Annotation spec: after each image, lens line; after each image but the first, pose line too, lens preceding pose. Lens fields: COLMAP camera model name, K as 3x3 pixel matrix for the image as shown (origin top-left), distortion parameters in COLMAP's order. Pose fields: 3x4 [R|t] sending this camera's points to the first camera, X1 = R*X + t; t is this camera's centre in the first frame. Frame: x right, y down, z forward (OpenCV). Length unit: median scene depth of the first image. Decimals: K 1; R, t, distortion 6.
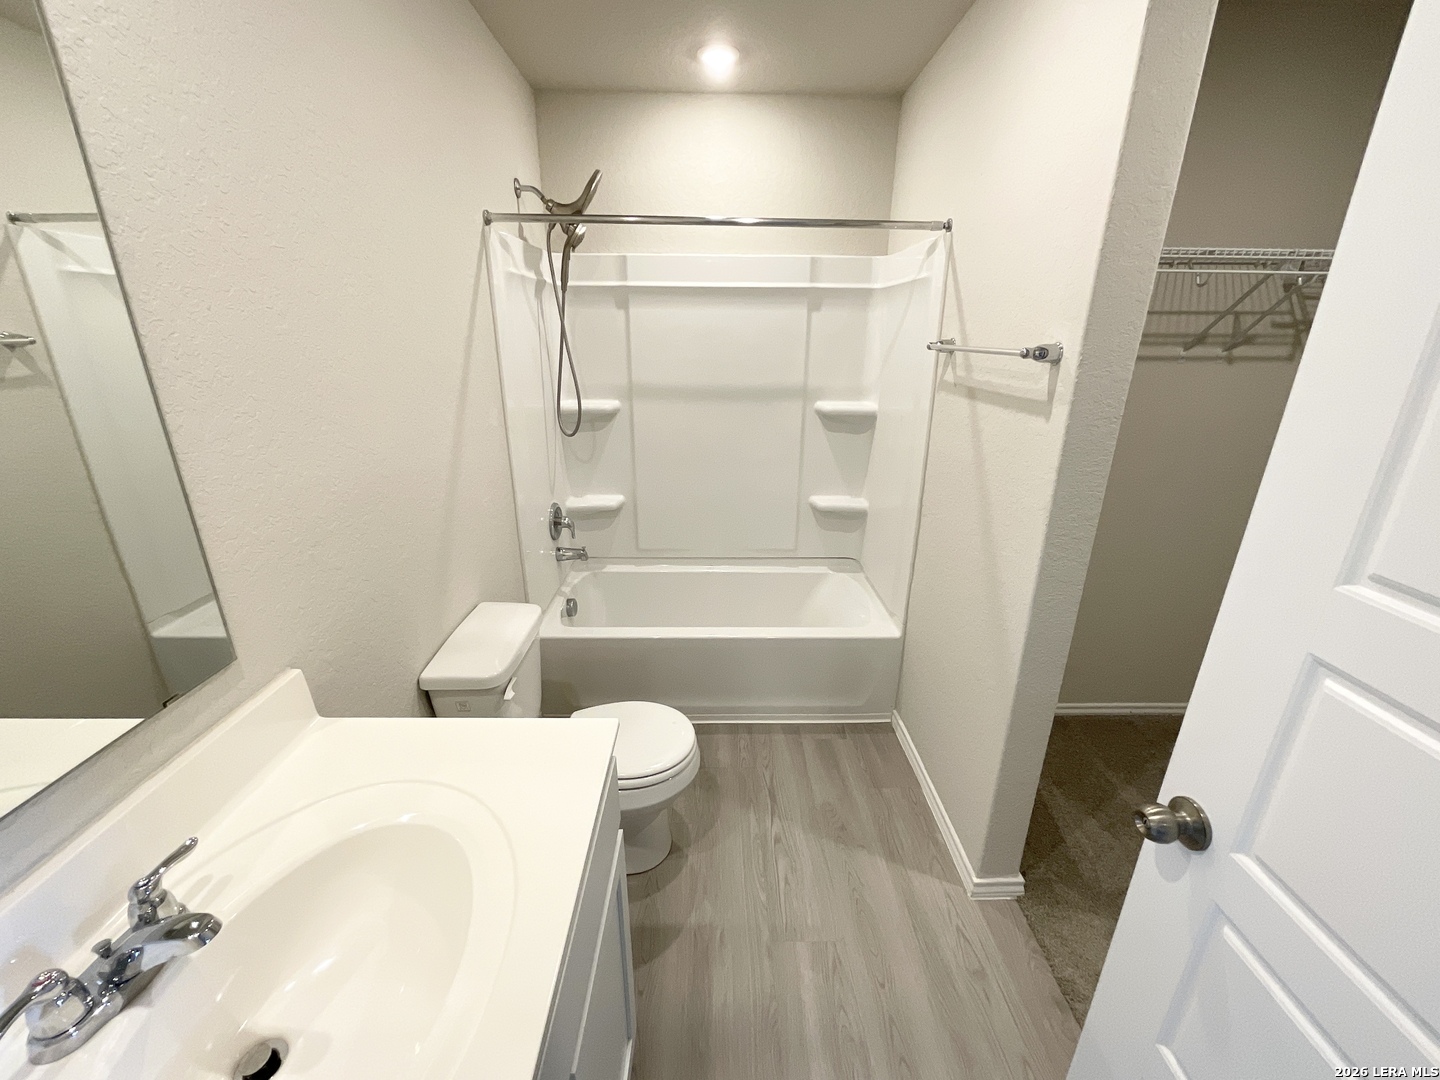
lens RADIAL K [[582.2, 0, 718.7], [0, 582.2, 540.2], [0, 0, 1]] dist [-0.001528, 0.000270]
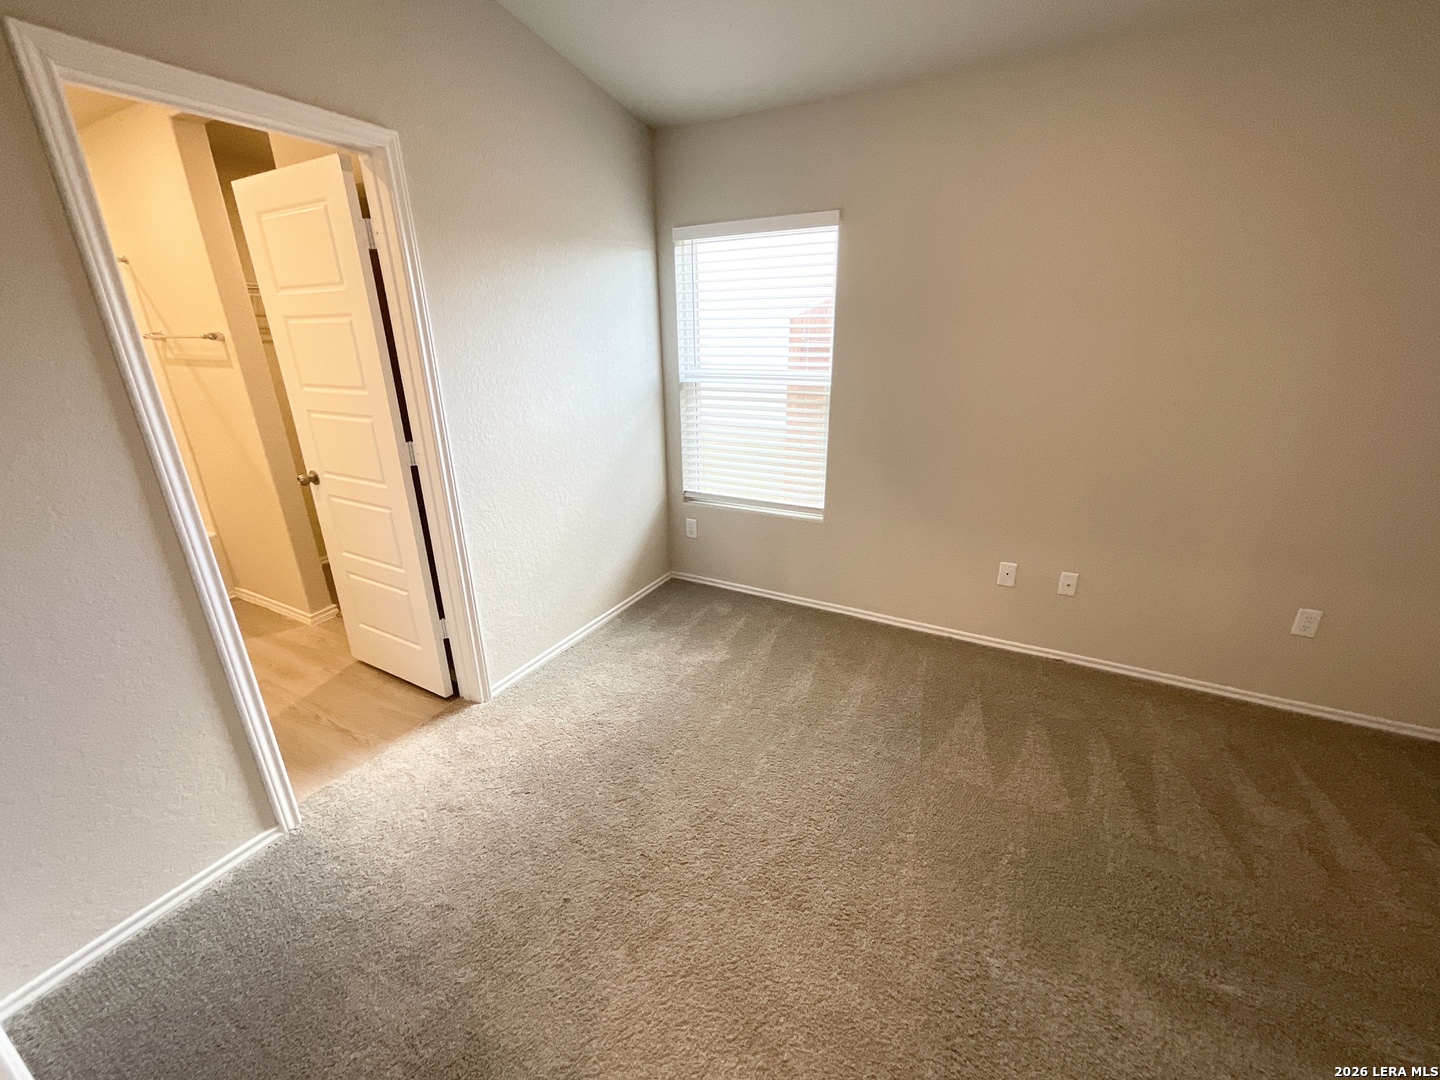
lens RADIAL K [[584.4, 0, 719.4], [0, 584.4, 542.4], [0, 0, 1]] dist [-0.002419, -0.000203]
pose [[0.475689, -0.313794, 0.821738, -0.430757], [0.304208, 0.935245, 0.181038, 0.439233], [-0.825335, 0.163862, 0.540344, -1.219597]]
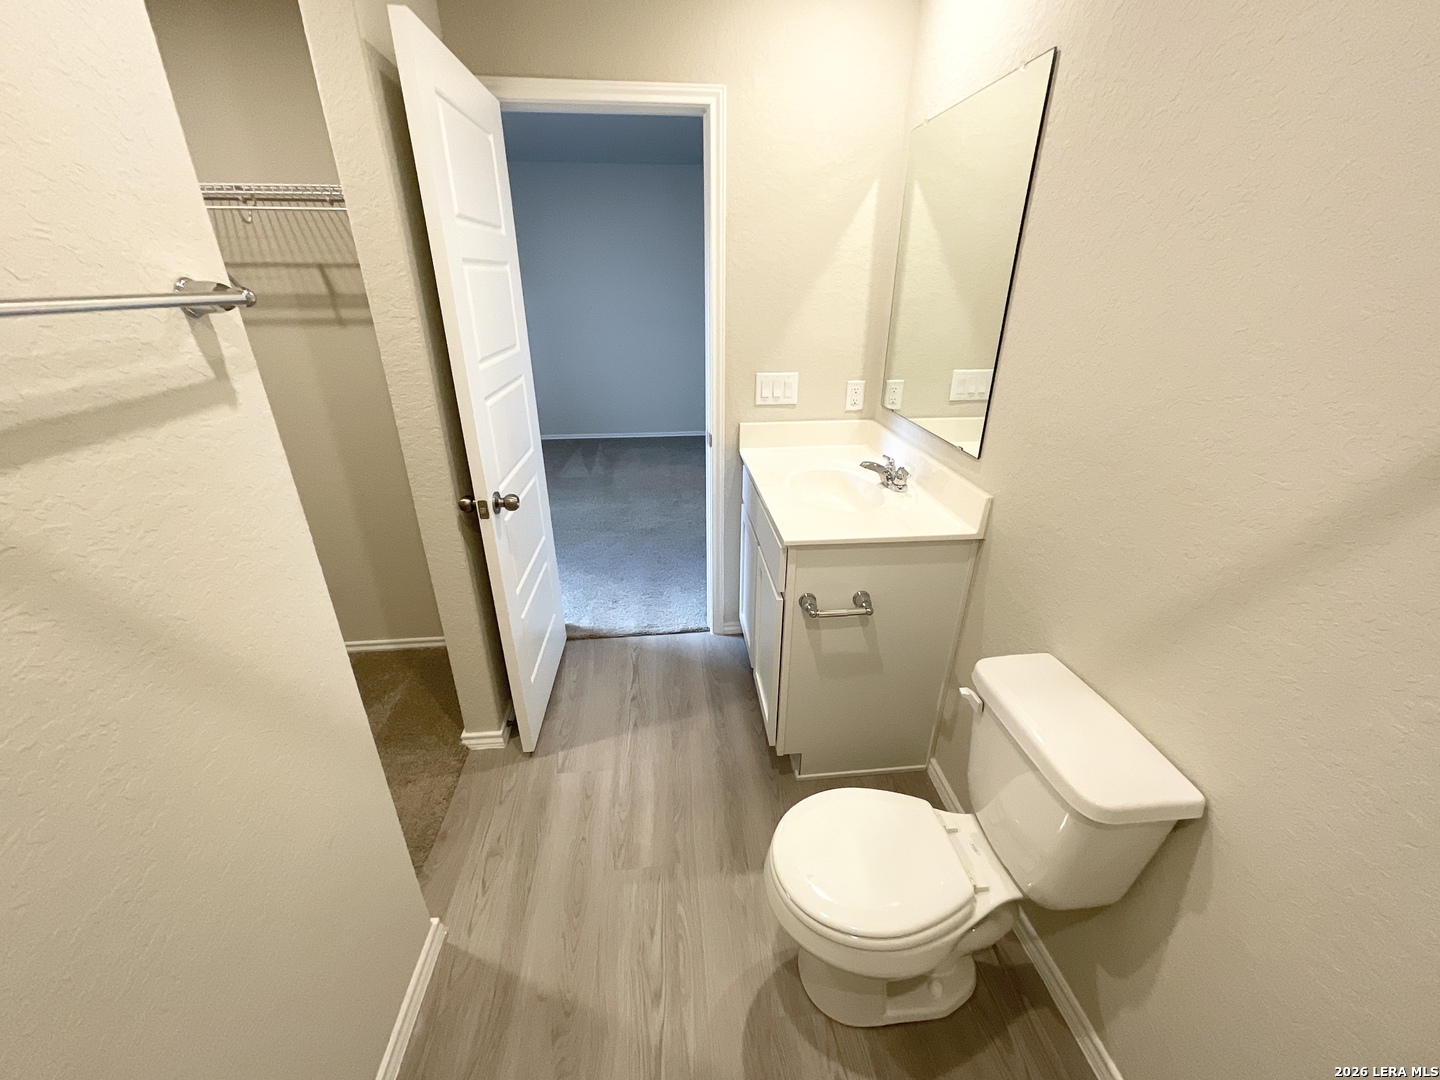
lens RADIAL K [[624.8, 0, 723.1], [0, 624.8, 562.7], [0, 0, 1]] dist [-0.001573, -0.000050]
pose [[-0.995718, 0.033193, -0.086281, 0.078453], [-0.035893, 0.721288, 0.691704, -0.476943], [0.085193, 0.691839, -0.717008, 1.375538]]
